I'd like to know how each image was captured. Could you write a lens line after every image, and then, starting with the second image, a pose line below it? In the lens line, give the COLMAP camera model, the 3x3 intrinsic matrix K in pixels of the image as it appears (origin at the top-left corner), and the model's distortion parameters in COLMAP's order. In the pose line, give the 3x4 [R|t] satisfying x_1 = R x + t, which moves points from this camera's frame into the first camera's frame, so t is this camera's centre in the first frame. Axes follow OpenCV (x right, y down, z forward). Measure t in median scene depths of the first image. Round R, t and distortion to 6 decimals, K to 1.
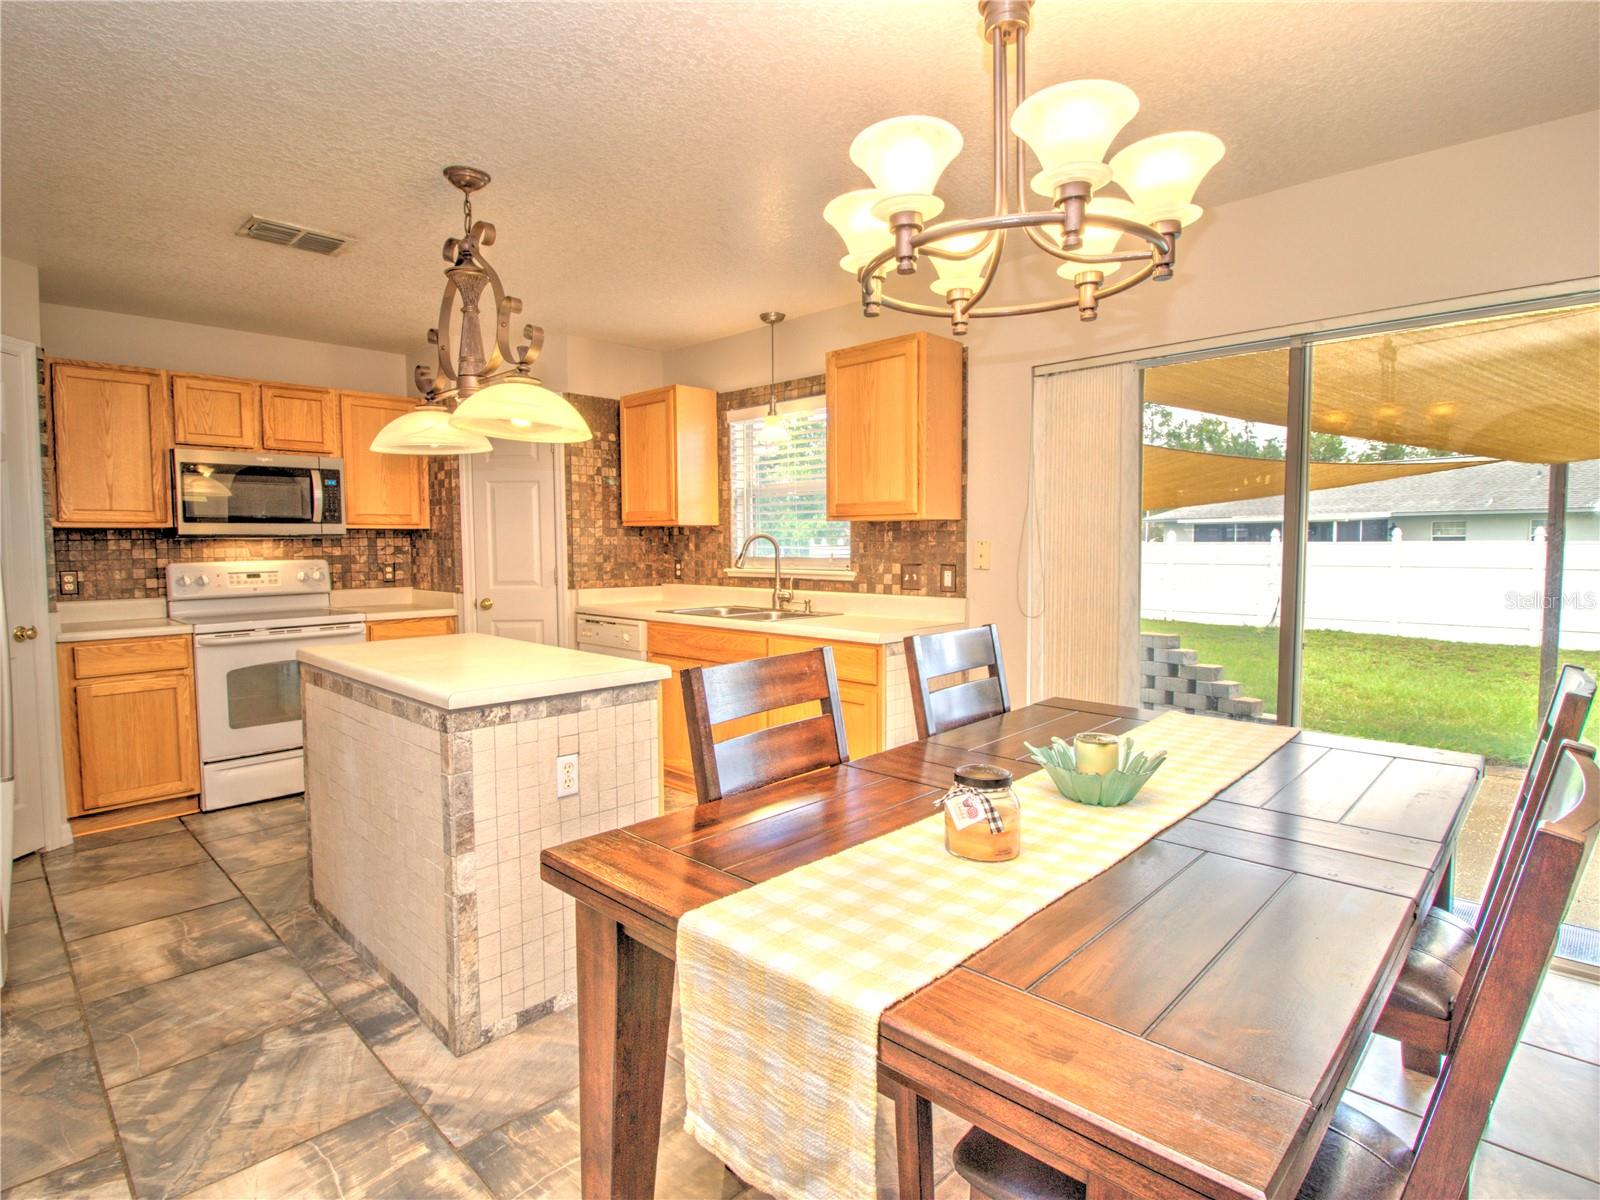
lens RADIAL K [[831.0, 0, 787.6], [0, 831.0, 590.4], [0, 0, 1]] dist [-0.003418, -0.010509]
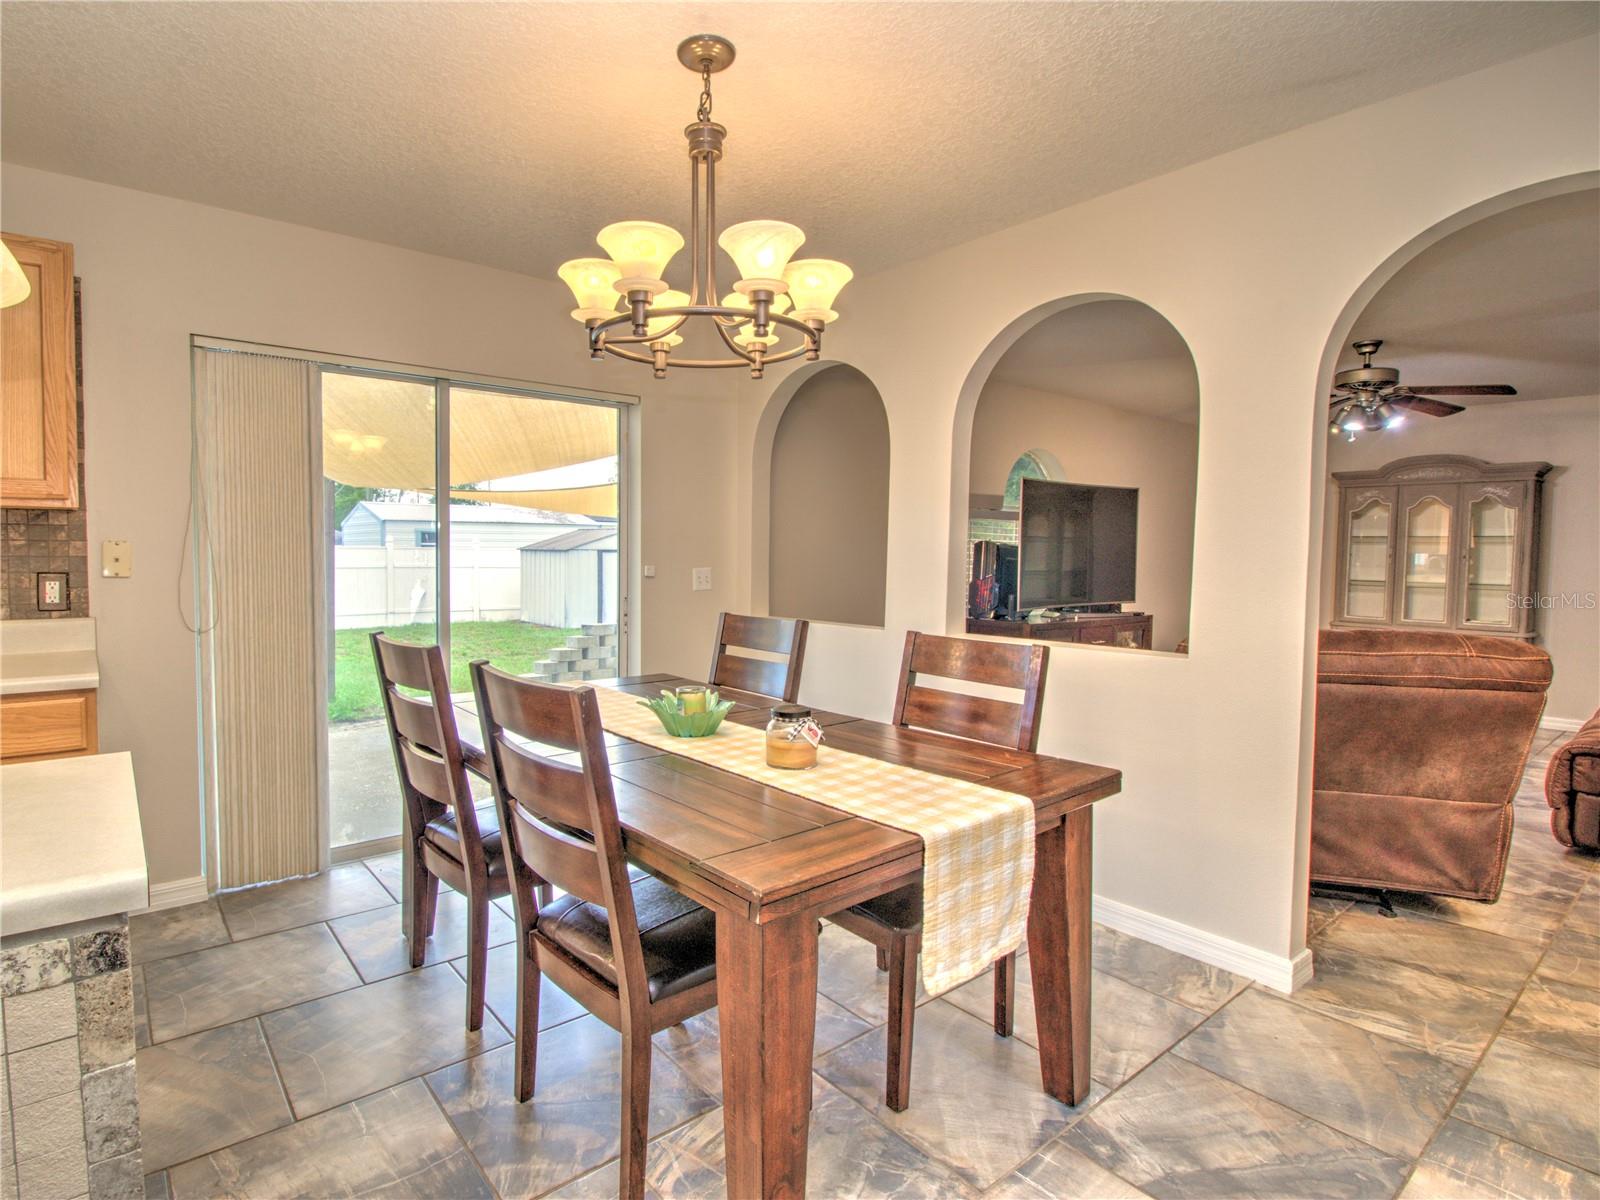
lens RADIAL K [[831.0, 0, 718.5], [0, 831.0, 585.4], [0, 0, 1]] dist [-0.003418, -0.010509]
pose [[0.130112, -0.036943, 0.990811, -0.396321], [0.045797, 0.998463, 0.031214, -0.014444], [-0.990441, 0.041315, 0.131604, 0.310953]]
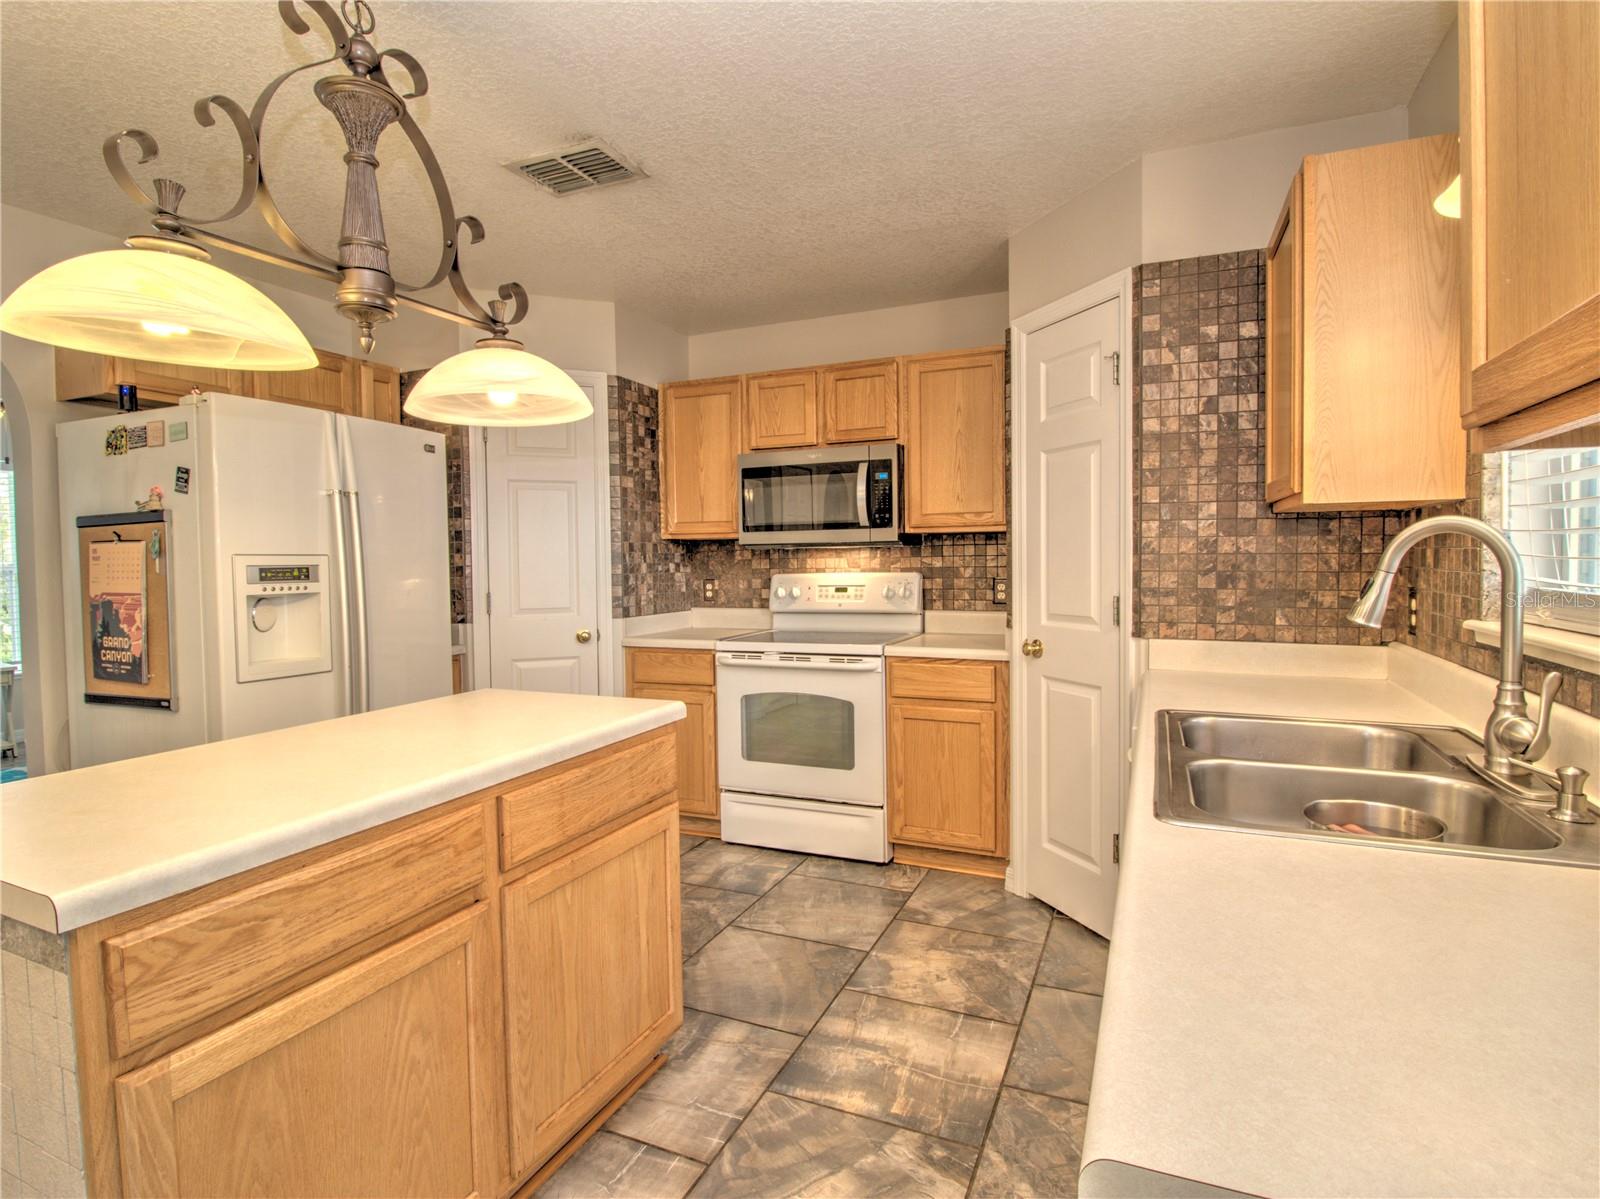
lens RADIAL K [[831.0, 0, 786.3], [0, 831.0, 588.8], [0, 0, 1]] dist [-0.003418, -0.010509]
pose [[0.350389, 0.037409, -0.935857, 0.179279], [-0.043457, 0.998775, 0.023654, -0.040869], [0.935595, 0.032381, 0.351586, 0.700946]]
